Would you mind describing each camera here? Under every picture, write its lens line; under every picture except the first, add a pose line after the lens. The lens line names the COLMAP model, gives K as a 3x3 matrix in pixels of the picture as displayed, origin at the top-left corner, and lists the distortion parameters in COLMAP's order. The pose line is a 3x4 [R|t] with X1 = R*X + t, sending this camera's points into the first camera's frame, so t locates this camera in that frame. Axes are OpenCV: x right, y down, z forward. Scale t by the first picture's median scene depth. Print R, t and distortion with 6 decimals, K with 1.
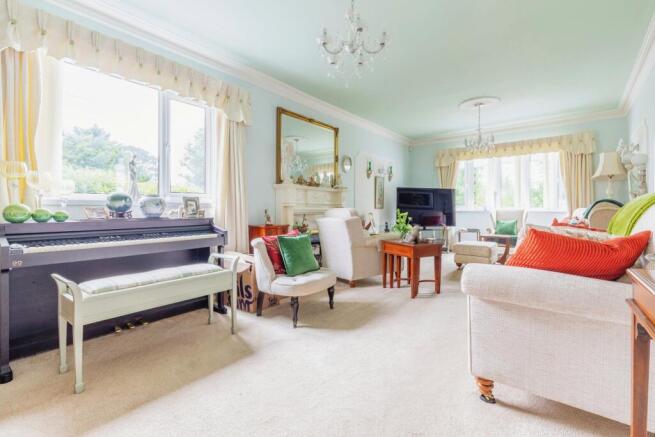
lens RADIAL K [[300.1, 0, 325.0], [0, 300.1, 209.7], [0, 0, 1]] dist [0.004302, 0.000822]
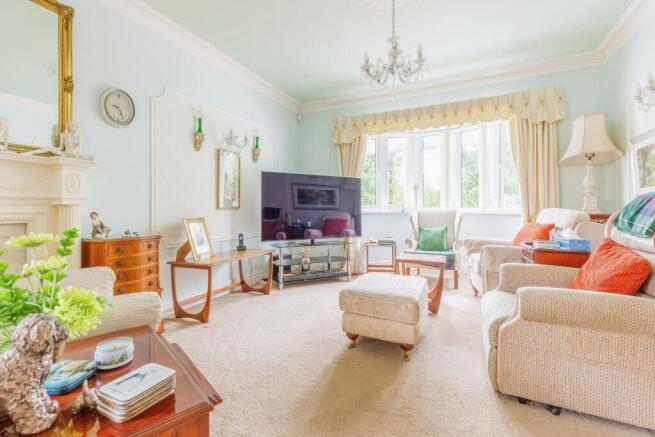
lens RADIAL K [[300.1, 0, 326.8], [0, 300.1, 214.3], [0, 0, 1]] dist [0.004302, 0.000822]
pose [[0.969514, -0.005377, 0.244977, 0.208781], [0.002137, 0.999907, 0.013488, -0.001517], [-0.245027, -0.012553, 0.969435, 0.401548]]
